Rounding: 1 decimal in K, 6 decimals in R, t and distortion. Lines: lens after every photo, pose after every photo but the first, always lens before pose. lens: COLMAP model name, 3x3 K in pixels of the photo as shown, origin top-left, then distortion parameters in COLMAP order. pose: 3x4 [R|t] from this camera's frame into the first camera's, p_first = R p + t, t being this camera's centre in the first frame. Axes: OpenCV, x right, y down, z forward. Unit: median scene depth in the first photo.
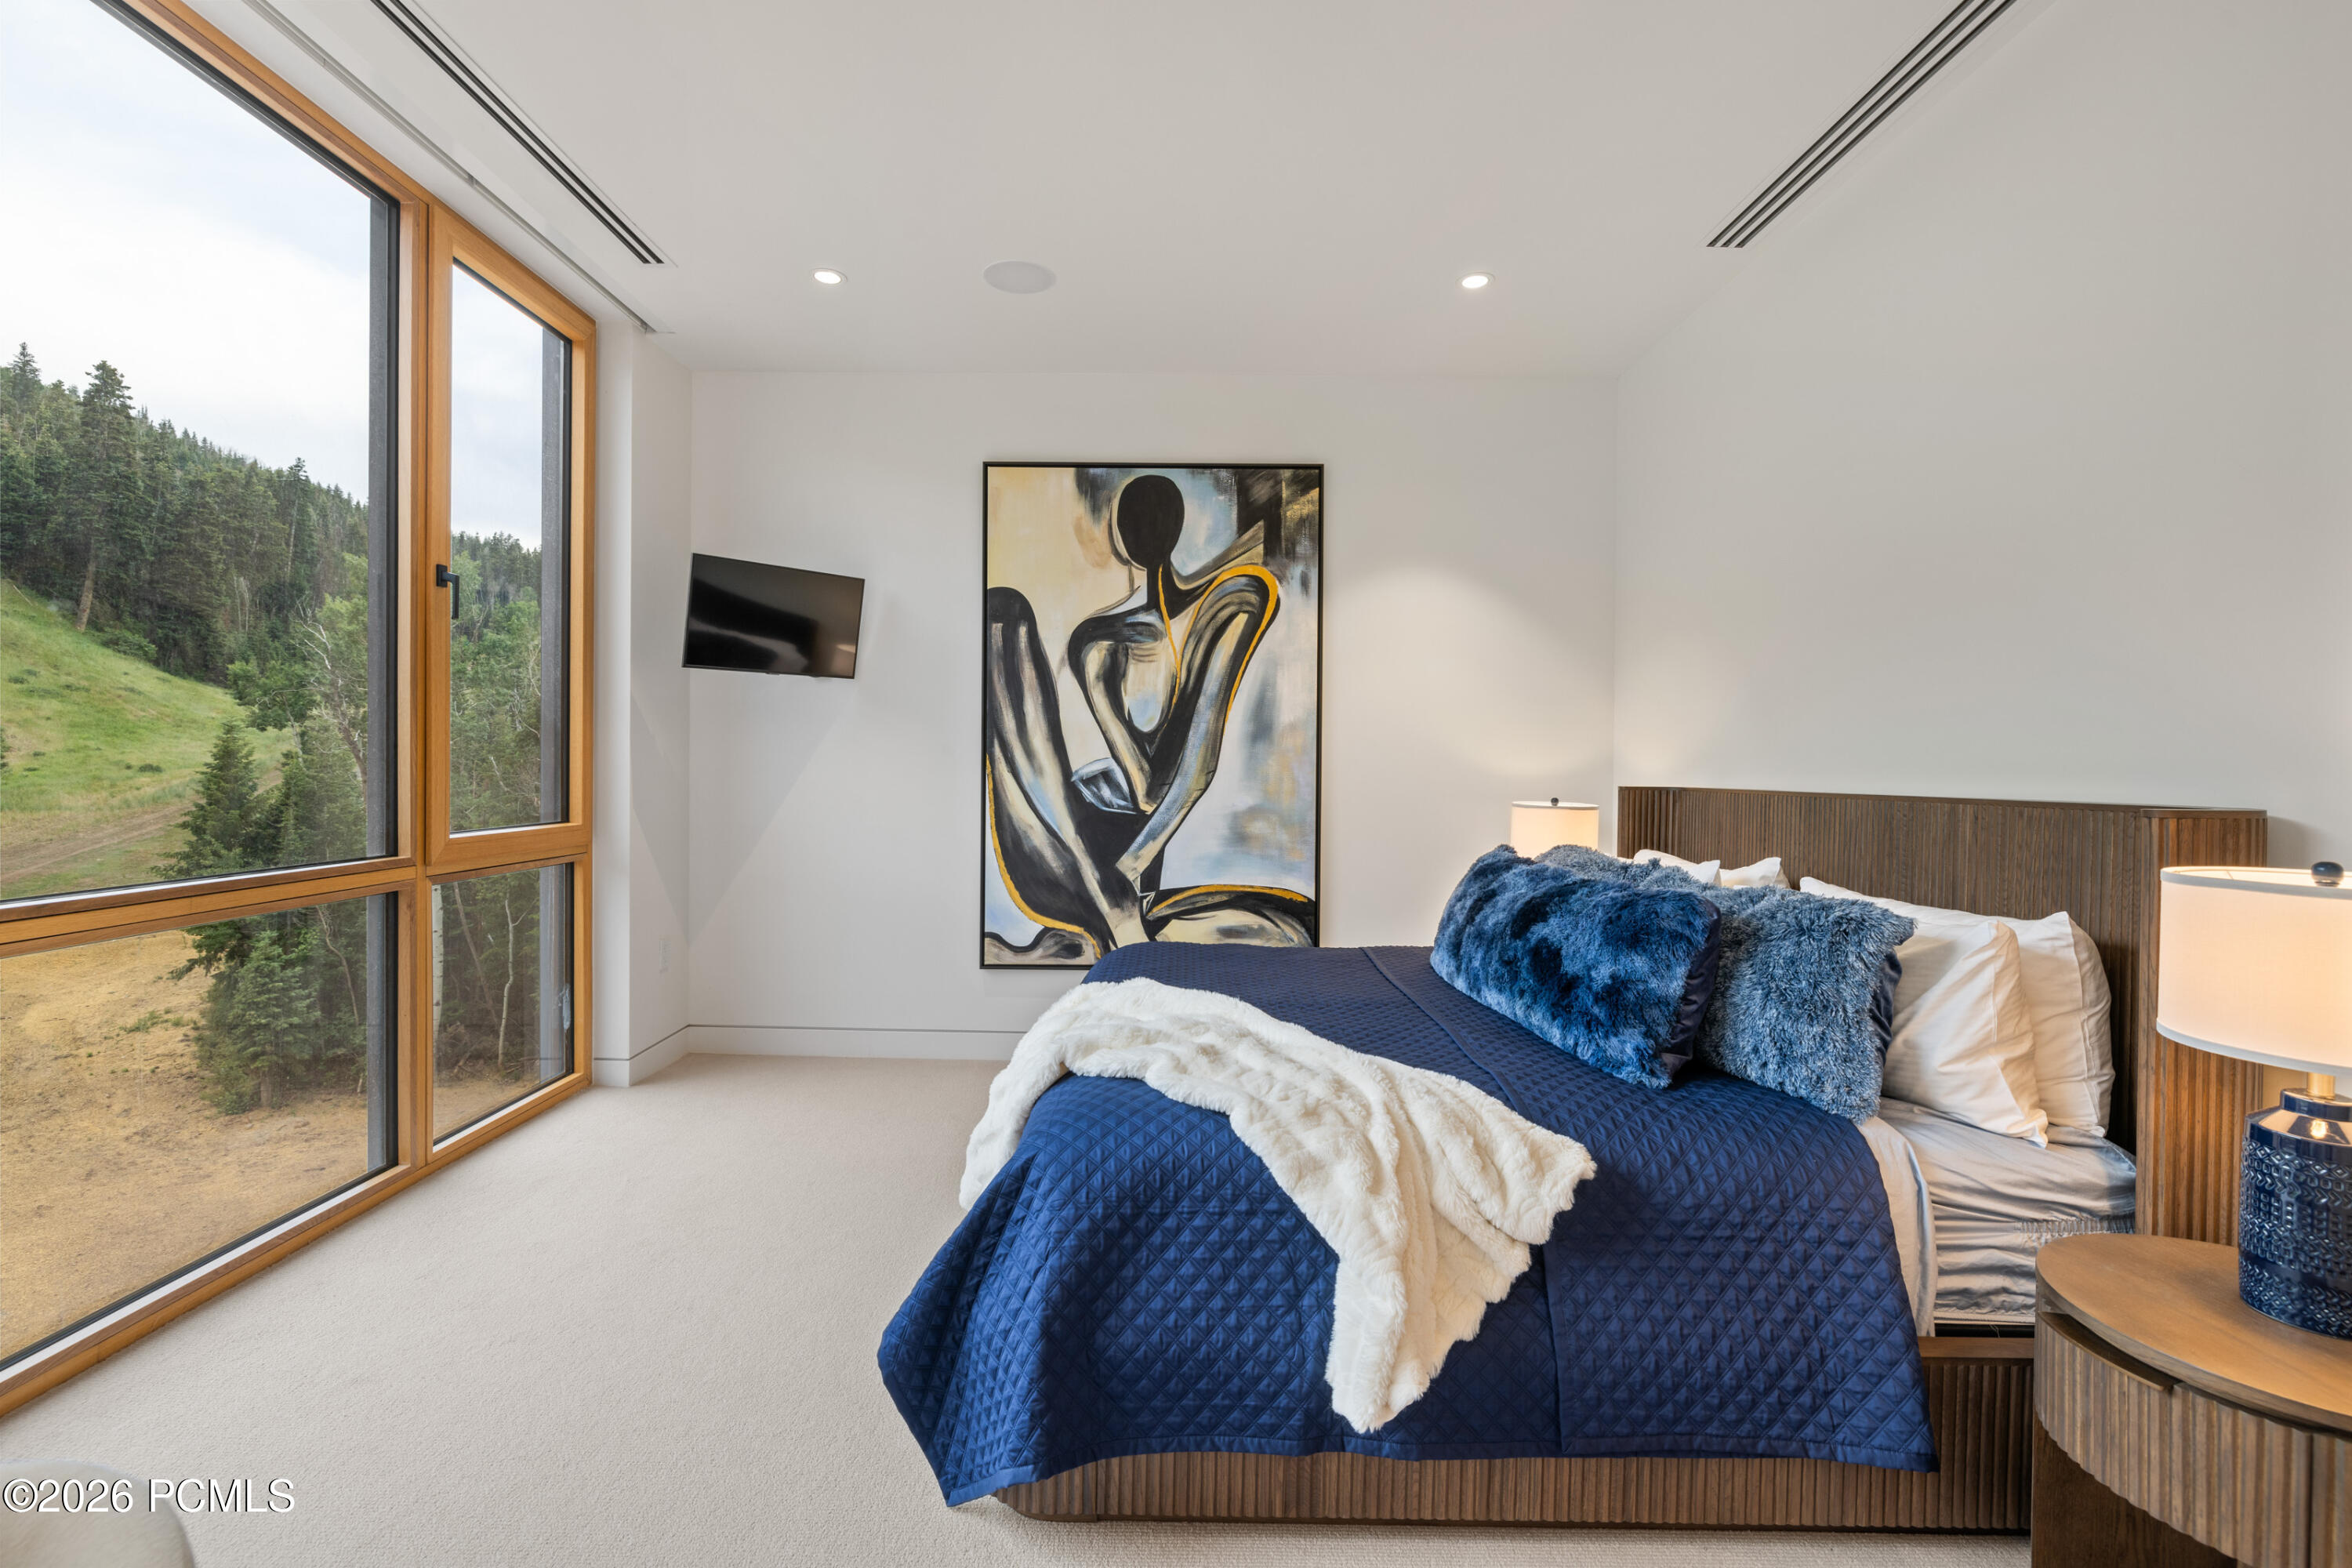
lens RADIAL K [[1040.3, 0, 1174.5], [0, 1040.3, 780.9], [0, 0, 1]] dist [-0.007214, -0.000113]
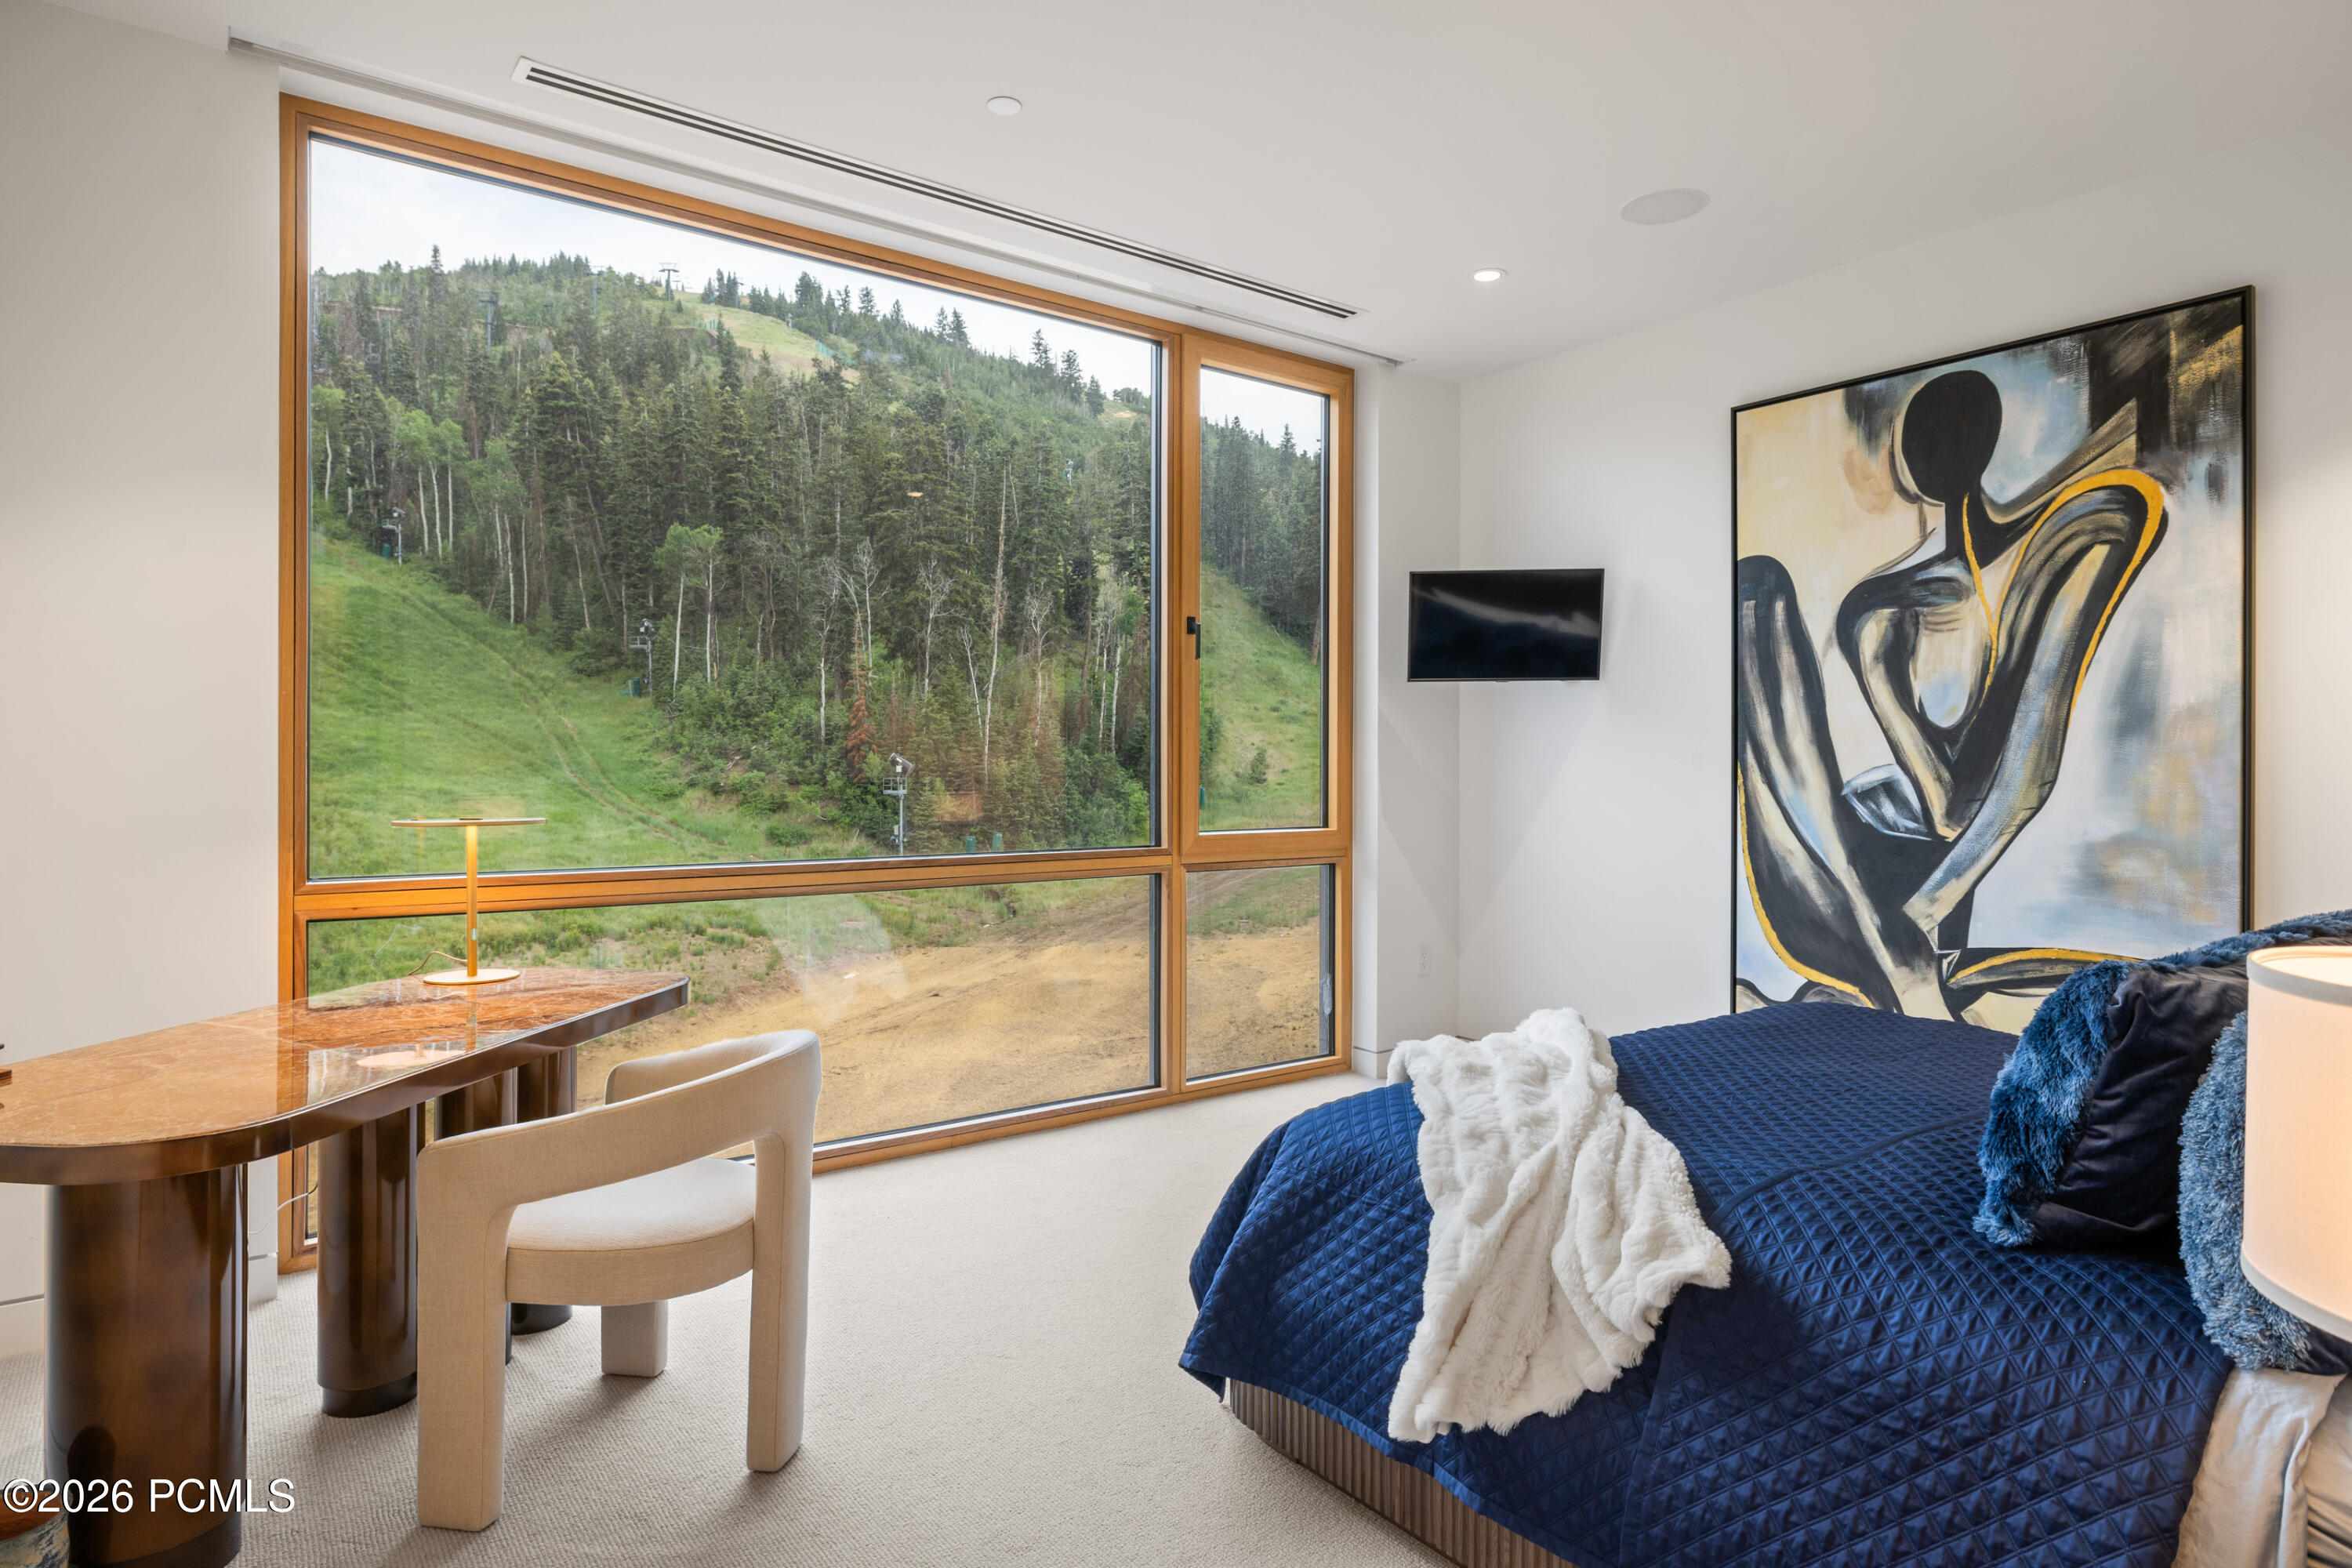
lens RADIAL K [[1317.6, 0, 1180.1], [0, 1317.6, 782.8], [0, 0, 1]] dist [-0.000191, -0.001463]
pose [[0.596065, -0.000268, -0.802936, 0.392083], [-0.009704, 0.999925, -0.007537, 0.003387], [0.802878, 0.012284, 0.596017, 0.025633]]
